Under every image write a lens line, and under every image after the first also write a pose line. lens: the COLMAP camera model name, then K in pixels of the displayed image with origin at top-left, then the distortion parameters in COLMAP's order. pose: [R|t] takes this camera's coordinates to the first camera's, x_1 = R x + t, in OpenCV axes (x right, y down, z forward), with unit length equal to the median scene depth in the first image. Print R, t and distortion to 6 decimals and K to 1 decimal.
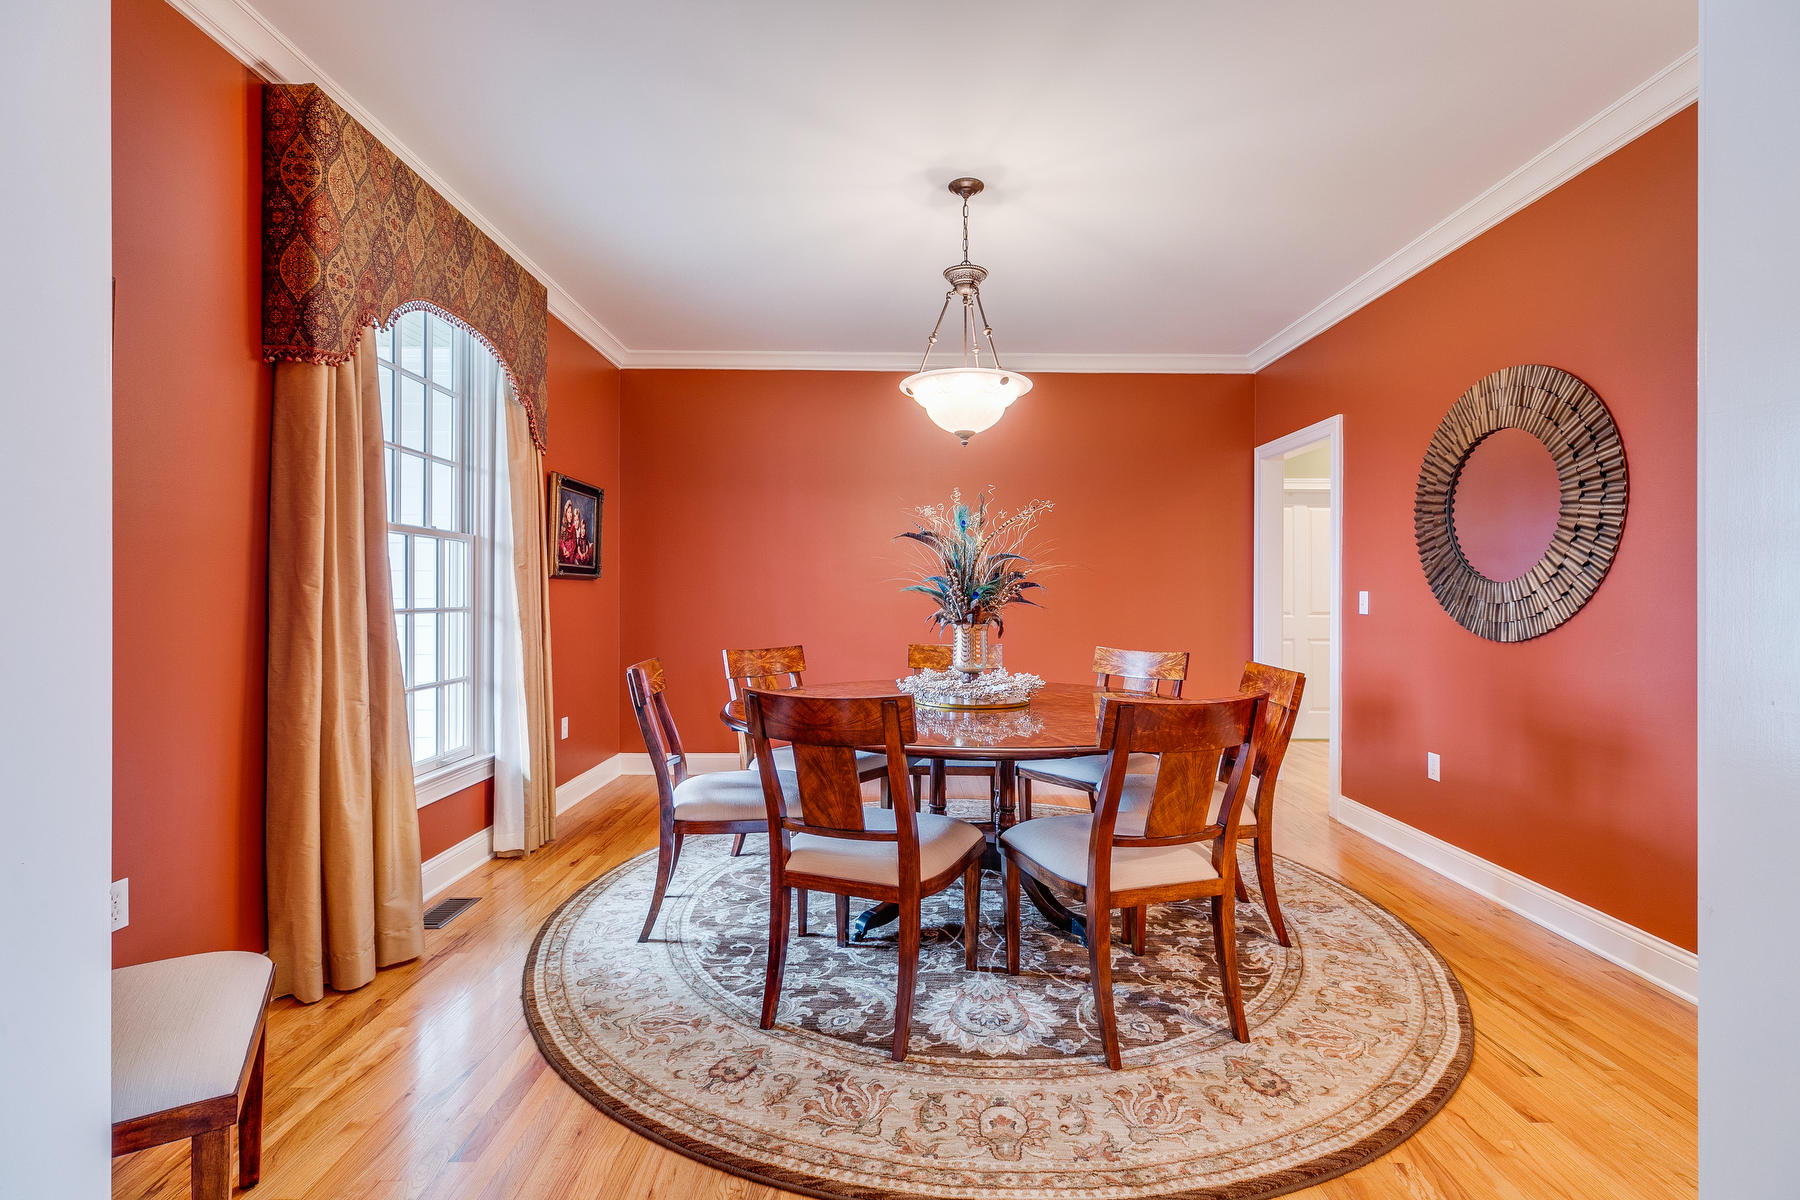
lens RADIAL K [[815.2, 0, 897.3], [0, 815.2, 605.5], [0, 0, 1]] dist [0.005556, 0.000166]
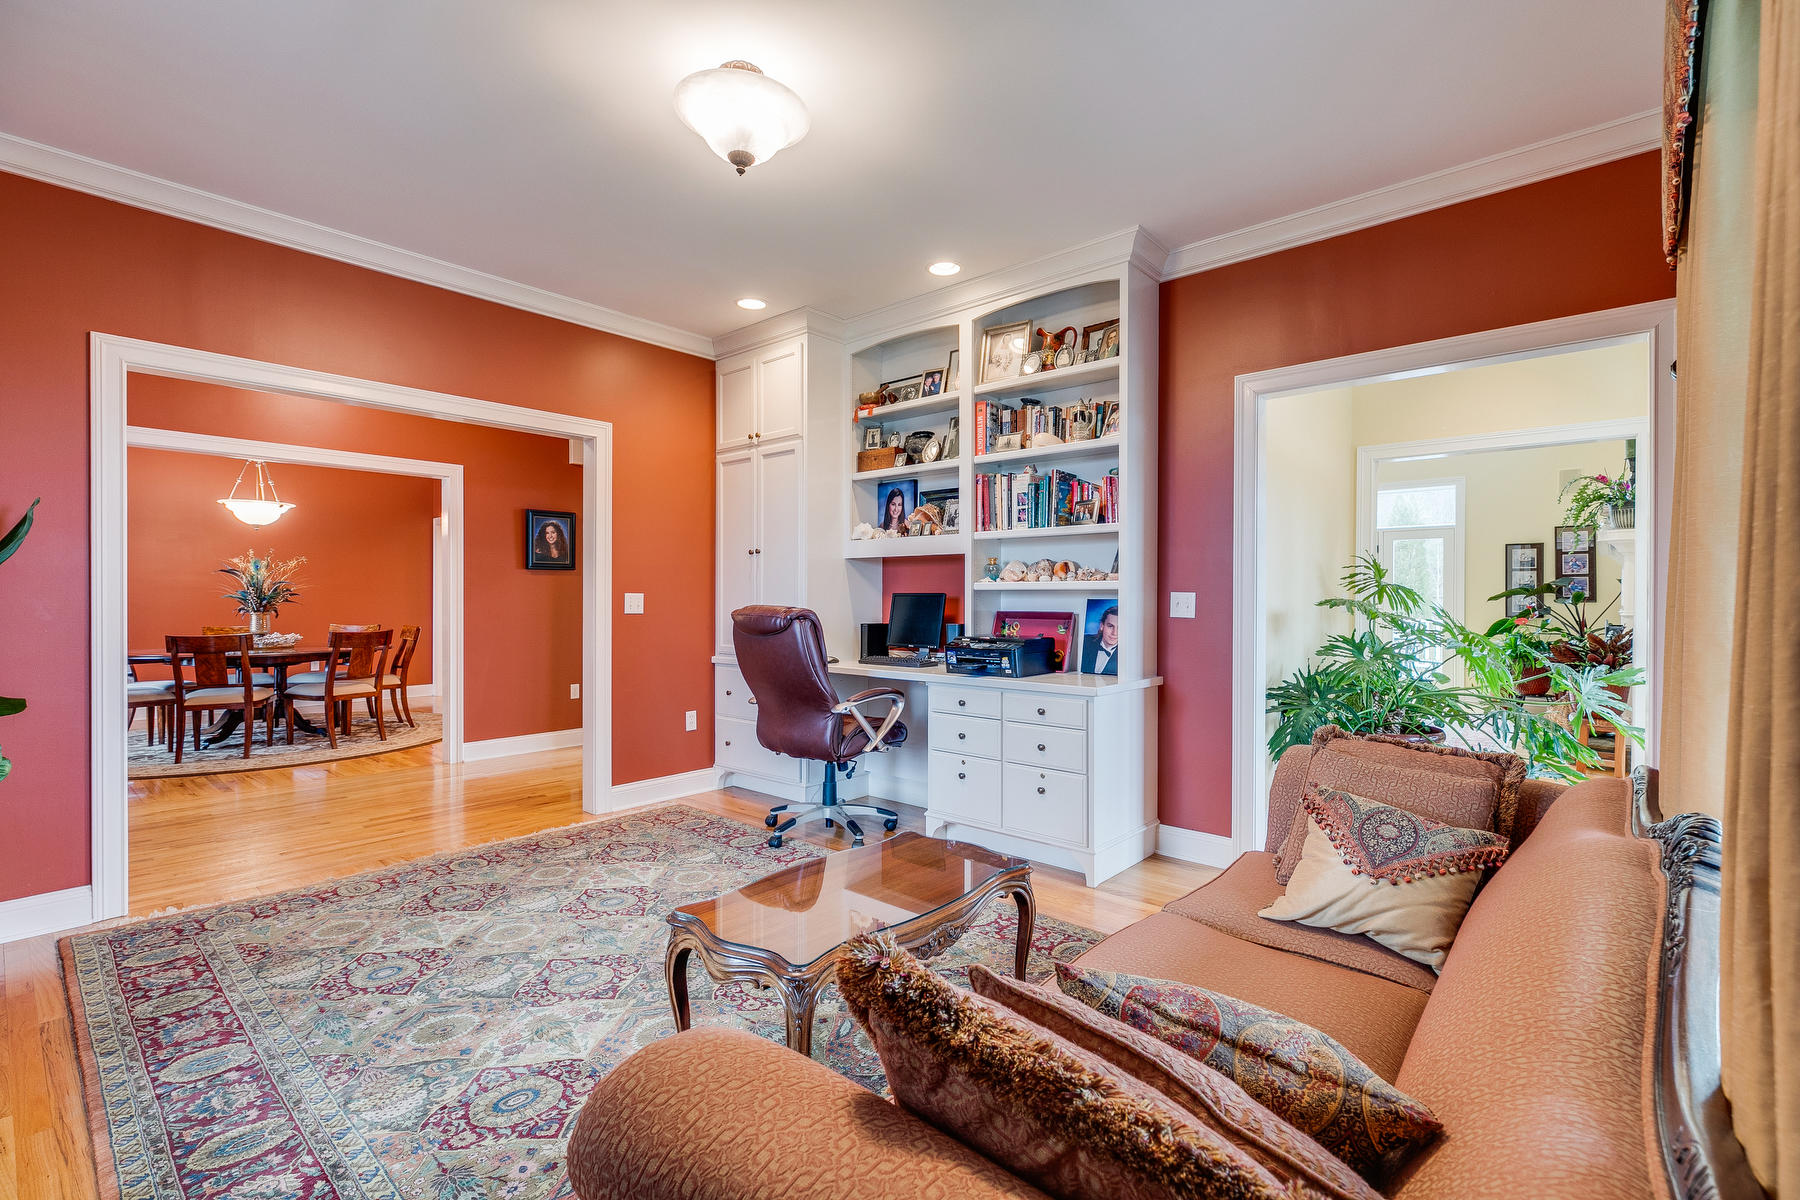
lens RADIAL K [[815.2, 0, 899.7], [0, 815.2, 601.7], [0, 0, 1]] dist [0.005556, 0.000166]
pose [[0.667695, -0.002238, 0.744431, -0.367980], [0.006385, 0.999976, -0.002720, 0.010328], [-0.744407, 0.006569, 0.667693, -1.601524]]
